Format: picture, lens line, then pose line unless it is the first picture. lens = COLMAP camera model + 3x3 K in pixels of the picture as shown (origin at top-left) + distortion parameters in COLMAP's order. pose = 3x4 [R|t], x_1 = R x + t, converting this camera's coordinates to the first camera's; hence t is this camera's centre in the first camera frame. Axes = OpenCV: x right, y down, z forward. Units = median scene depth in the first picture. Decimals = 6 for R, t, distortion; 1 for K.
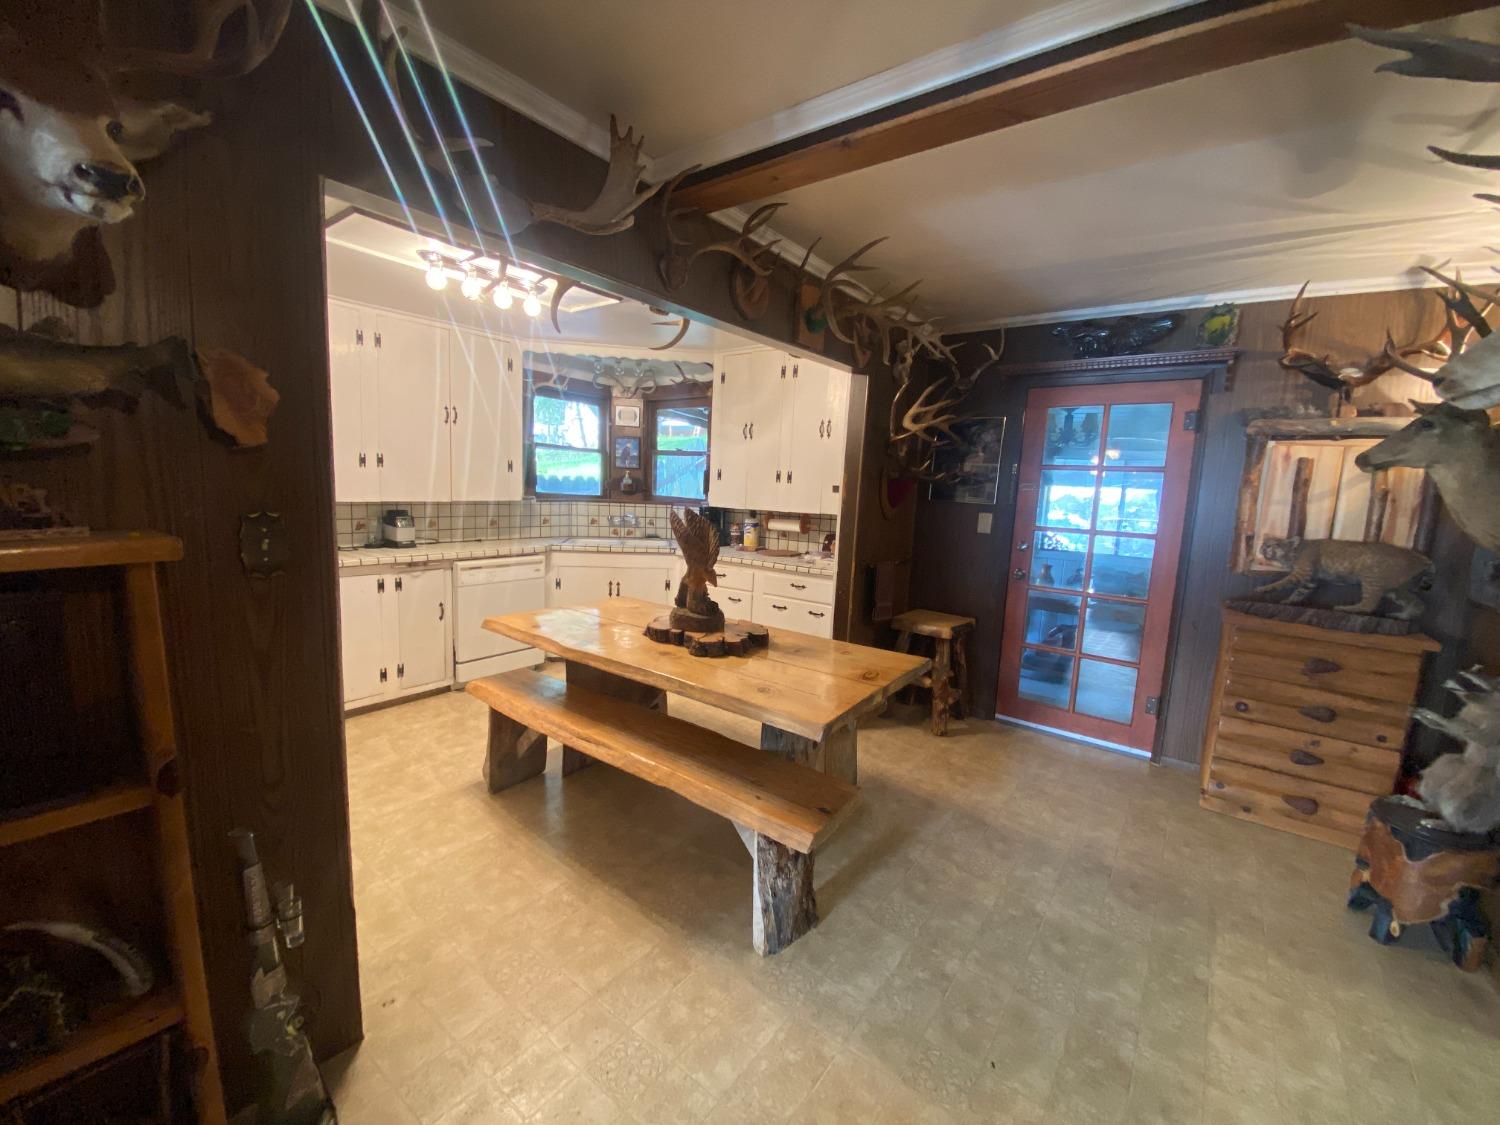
lens RADIAL K [[599.5, 0, 751.3], [0, 599.5, 562.5], [0, 0, 1]] dist [-0.023968, -0.000740]
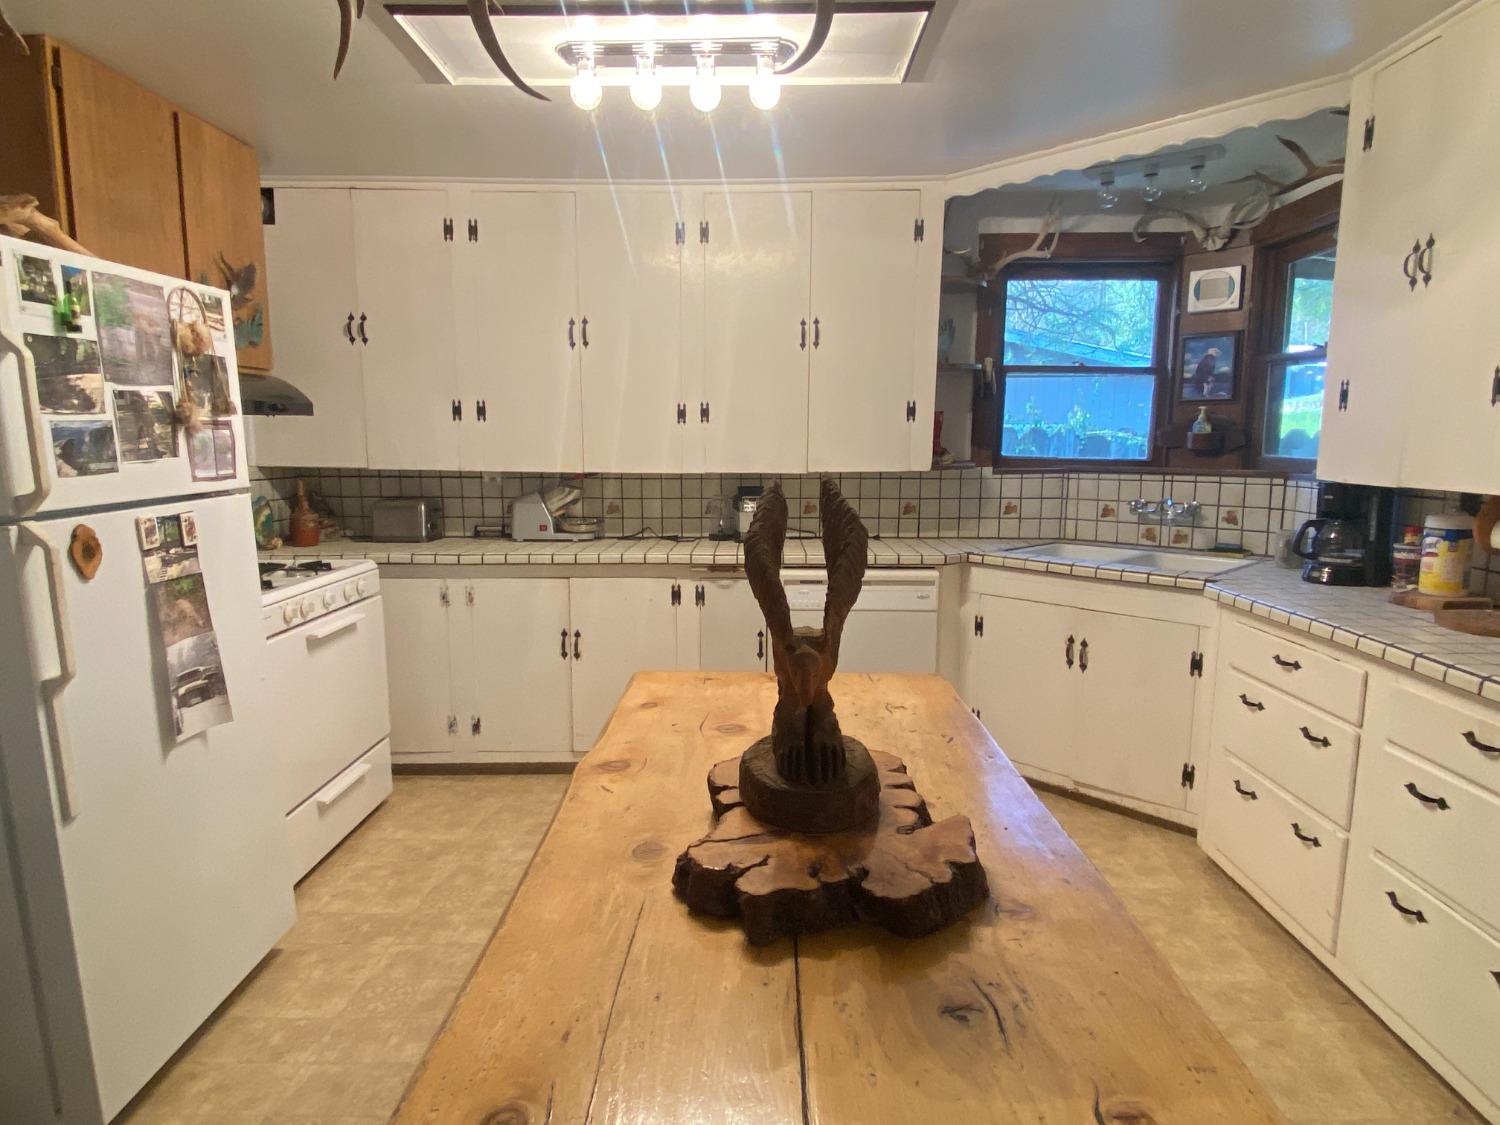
lens RADIAL K [[857.7, 0, 750.1], [0, 857.7, 564.0], [0, 0, 1]] dist [0.022958, -0.000282]
pose [[0.582628, 0.076470, -0.809133, 0.153190], [-0.080556, 0.996095, 0.036135, -0.026995], [0.808737, 0.044127, 0.586513, 0.334334]]
